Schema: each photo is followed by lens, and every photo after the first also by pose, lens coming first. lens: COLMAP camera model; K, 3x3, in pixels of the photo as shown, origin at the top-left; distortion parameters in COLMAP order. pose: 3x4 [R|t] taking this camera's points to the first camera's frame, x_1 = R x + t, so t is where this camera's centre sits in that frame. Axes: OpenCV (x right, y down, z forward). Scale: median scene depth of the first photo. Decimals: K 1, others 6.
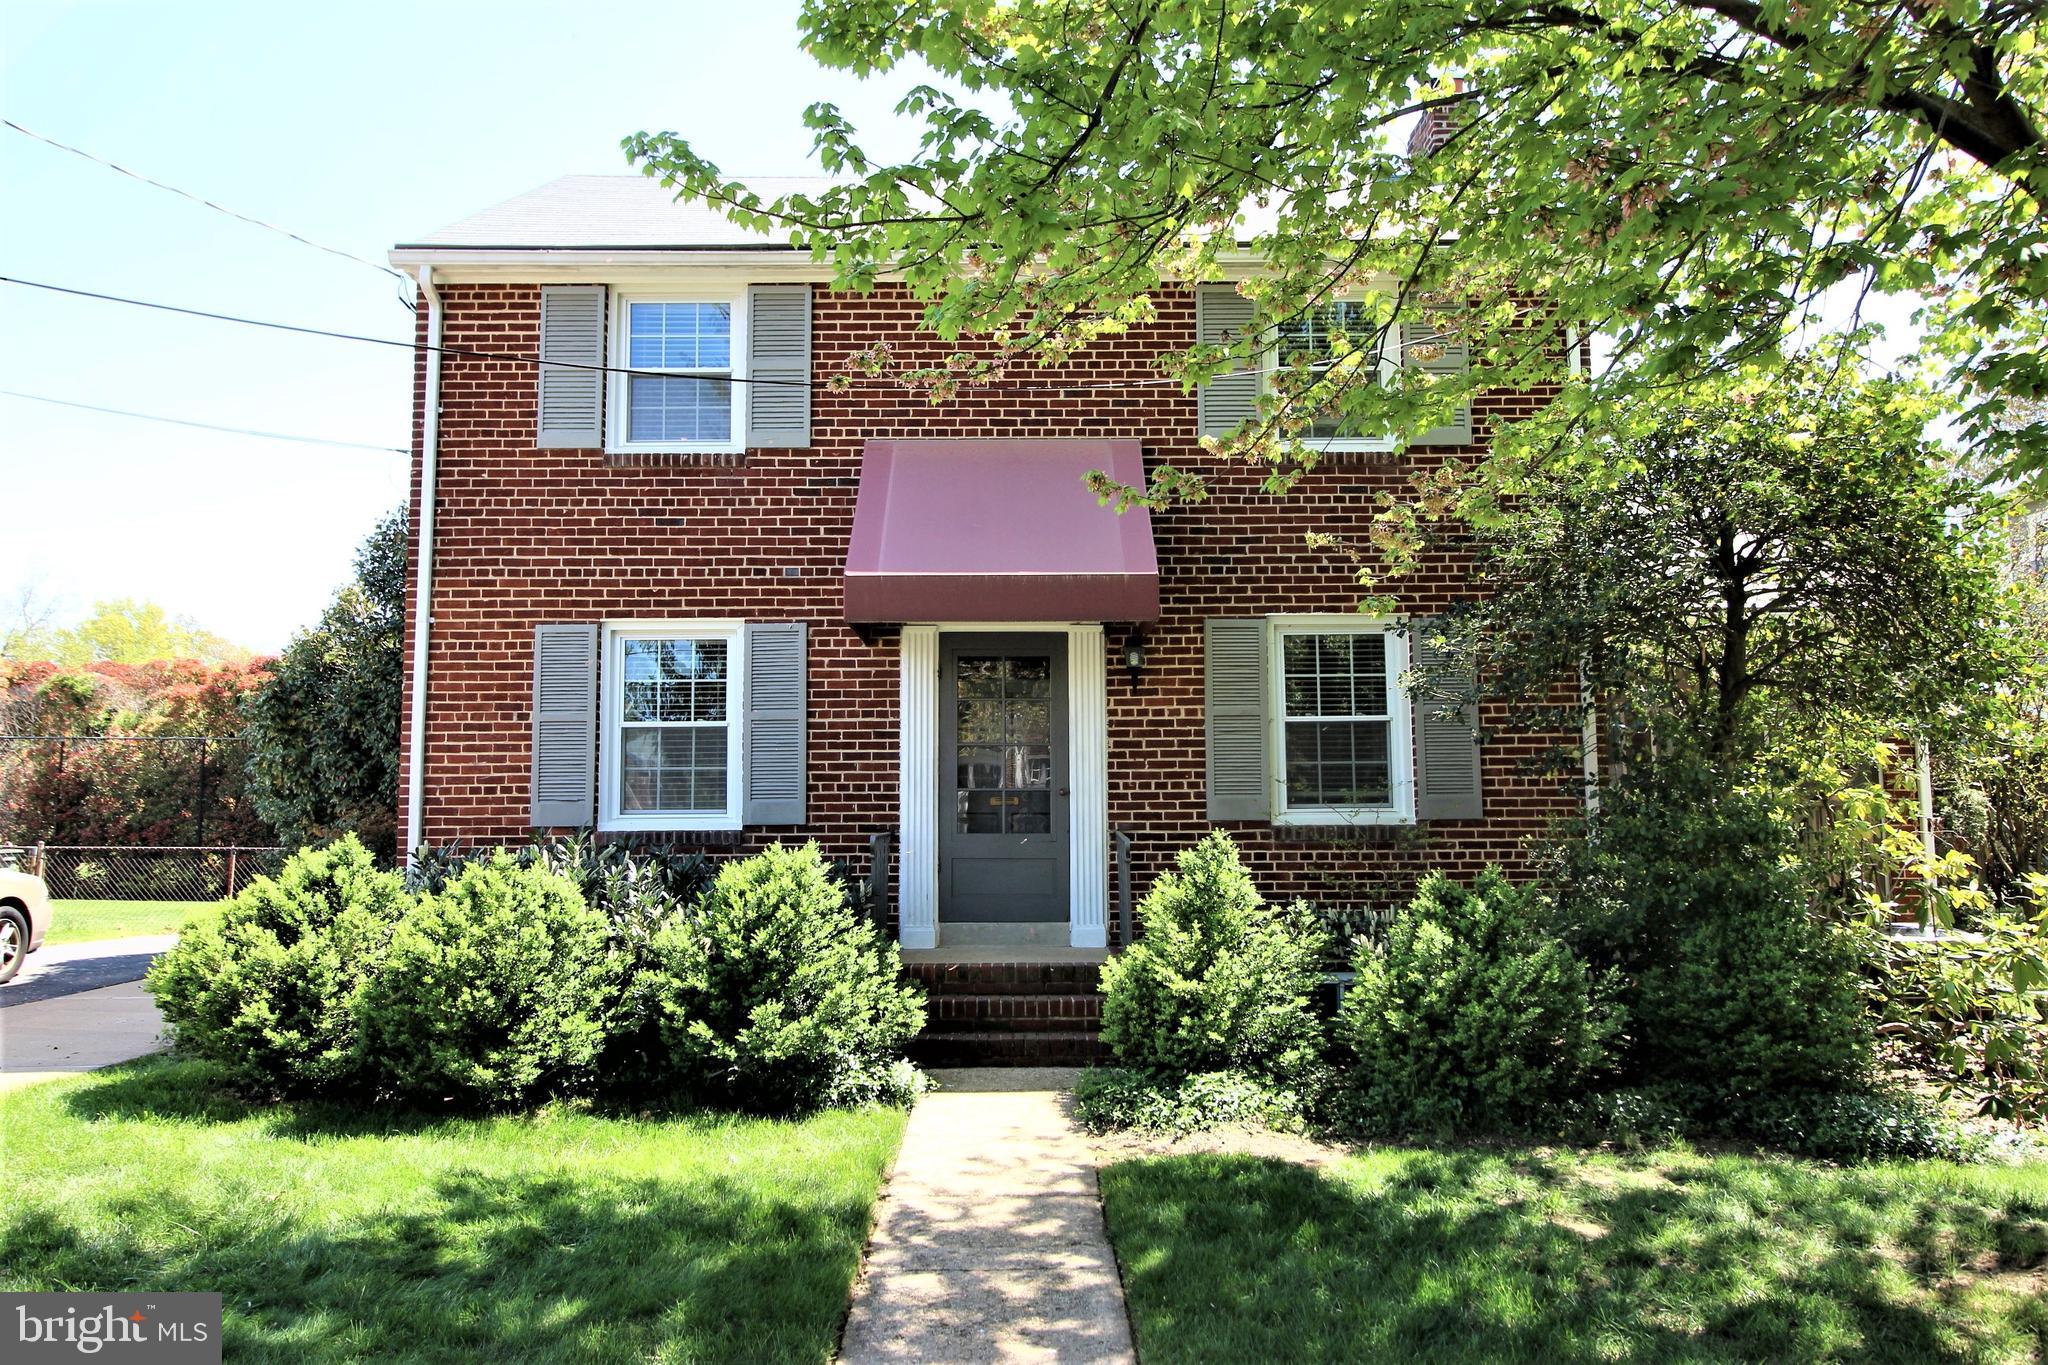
lens RADIAL K [[1499.8, 0, 1023.7], [0, 1499.8, 677.0], [0, 0, 1]] dist [0.011016, -0.002183]
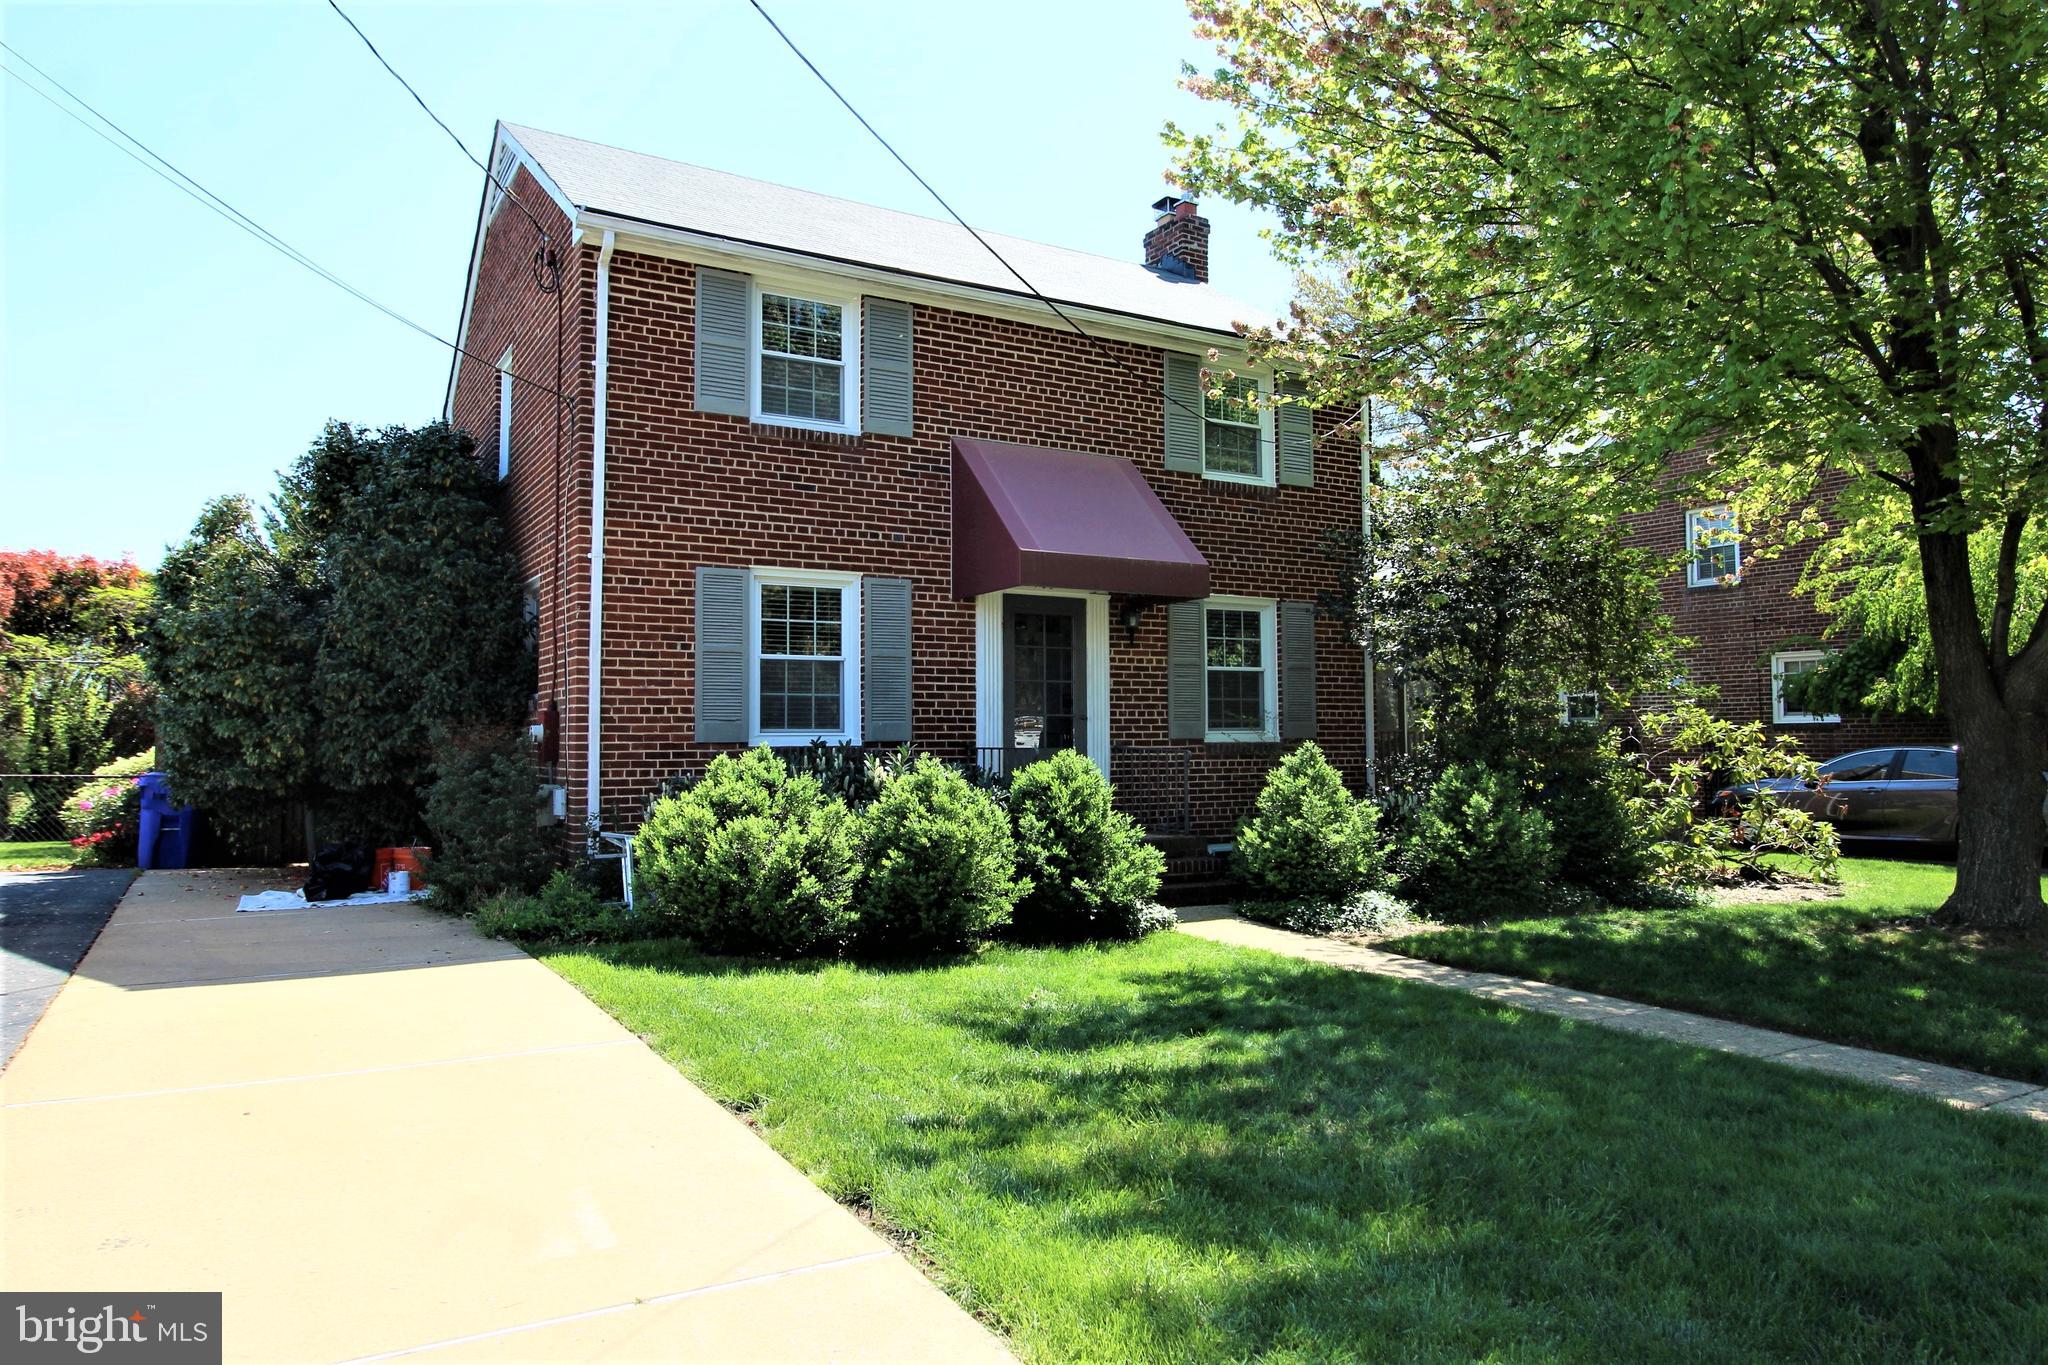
lens RADIAL K [[1417.6, 0, 1023.9], [0, 1417.6, 685.5], [0, 0, 1]] dist [-0.004333, -0.000304]
pose [[0.848356, 0.022570, 0.528944, -0.680848], [-0.048473, 0.998206, 0.035151, 0.005528], [-0.527202, -0.055460, 0.847928, -0.051895]]
